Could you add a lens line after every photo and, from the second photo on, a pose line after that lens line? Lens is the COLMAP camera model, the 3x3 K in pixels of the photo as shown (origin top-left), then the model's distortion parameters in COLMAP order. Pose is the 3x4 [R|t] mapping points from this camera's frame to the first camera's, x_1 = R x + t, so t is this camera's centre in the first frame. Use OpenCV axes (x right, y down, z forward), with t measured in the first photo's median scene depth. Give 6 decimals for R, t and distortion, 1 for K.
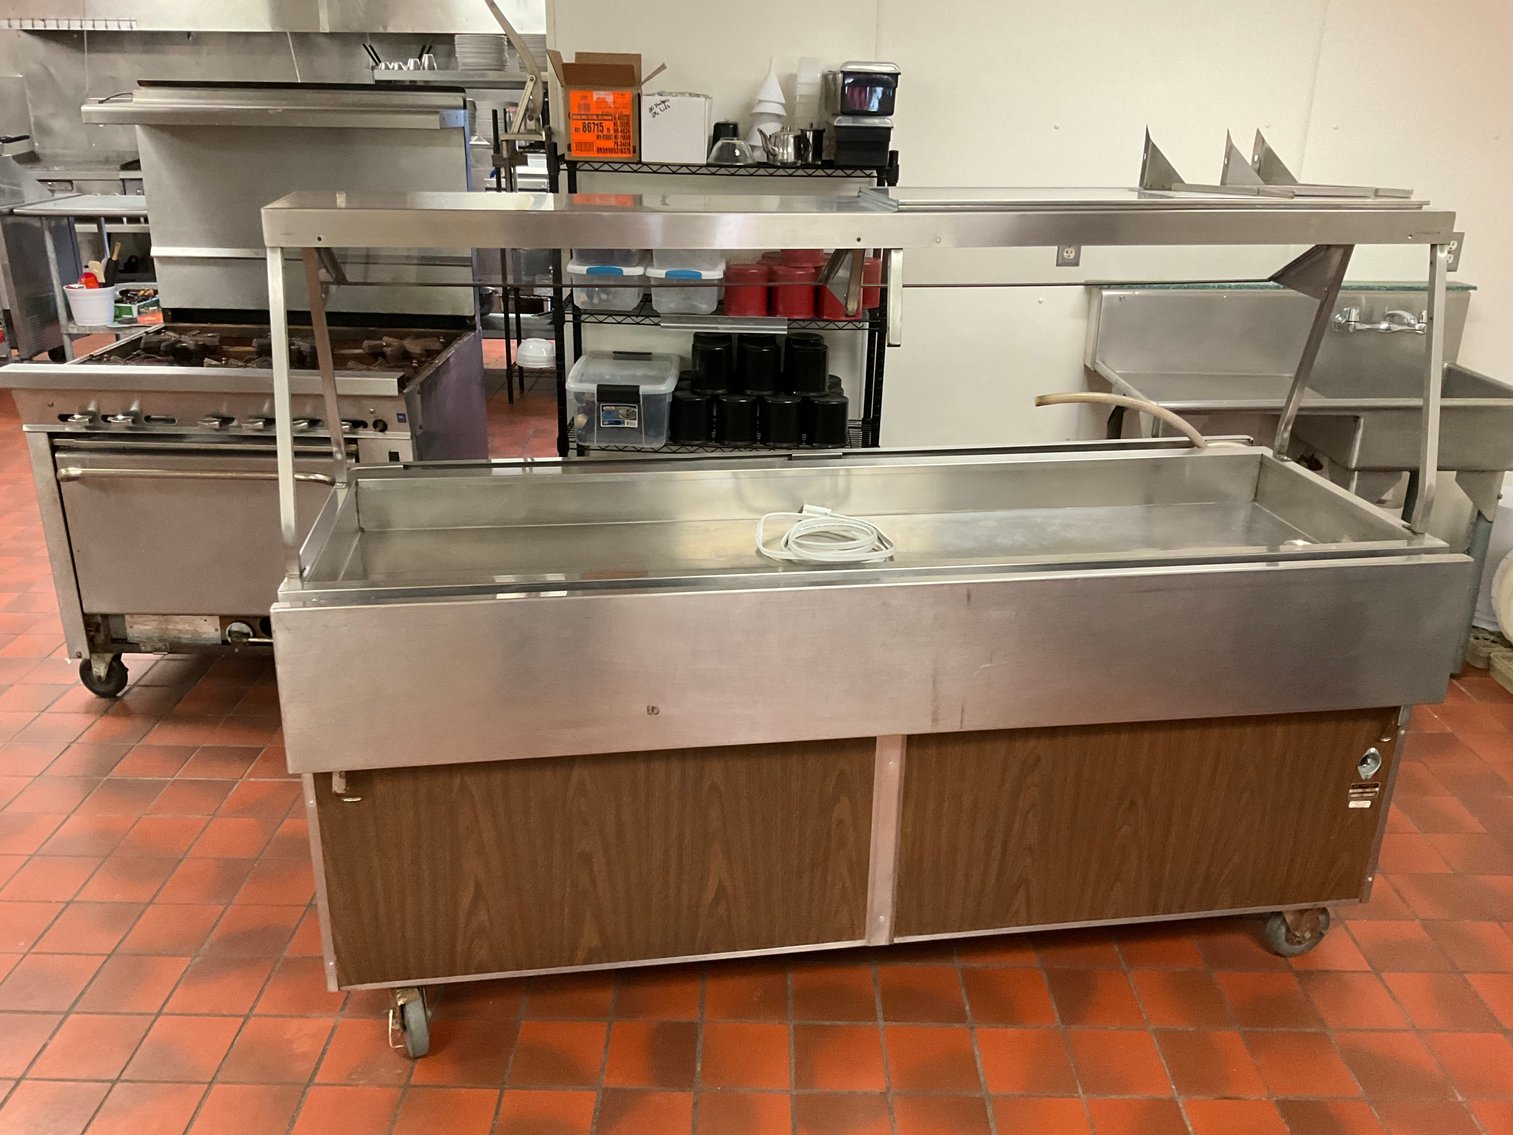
lens RADIAL K [[1250.1, 0, 750.5], [0, 1250.1, 555.5], [0, 0, 1]] dist [0.079406, -0.143432]
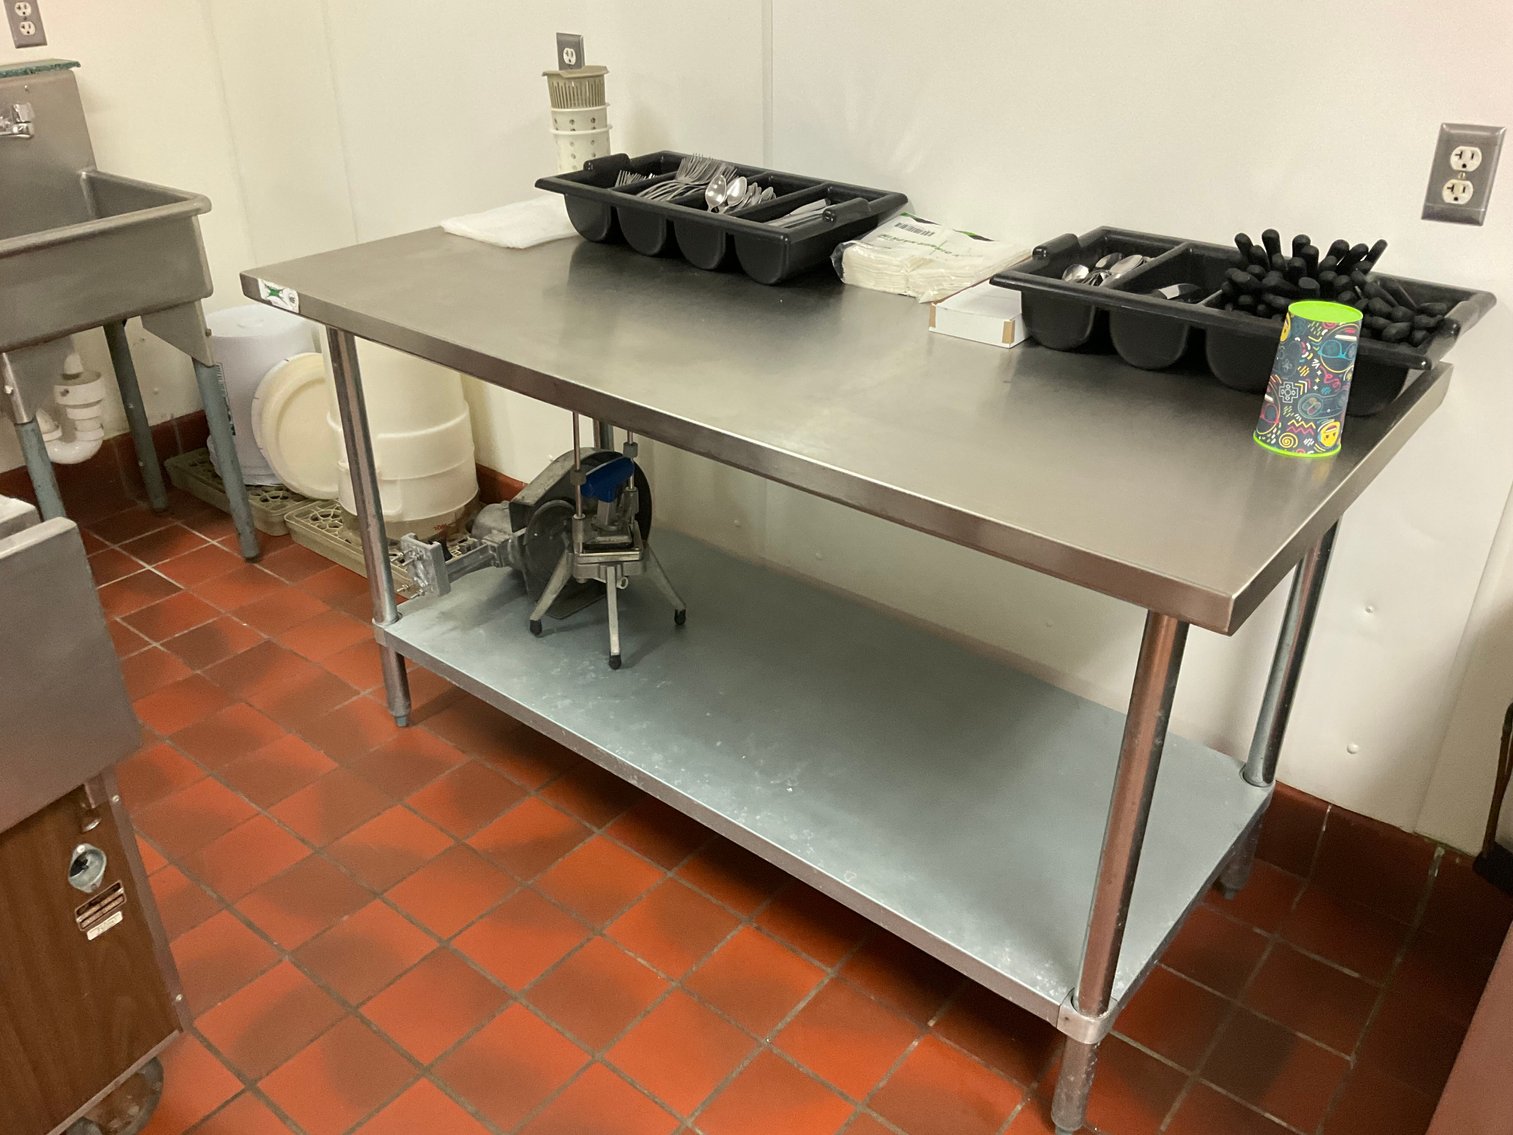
lens RADIAL K [[1250.1, 0, 750.3], [0, 1250.1, 568.1], [0, 0, 1]] dist [0.079406, -0.143432]
pose [[0.623823, -0.392424, 0.675906, 0.308358], [0.288225, 0.919365, 0.267759, -0.035336], [-0.726479, 0.027779, 0.686627, 0.320506]]
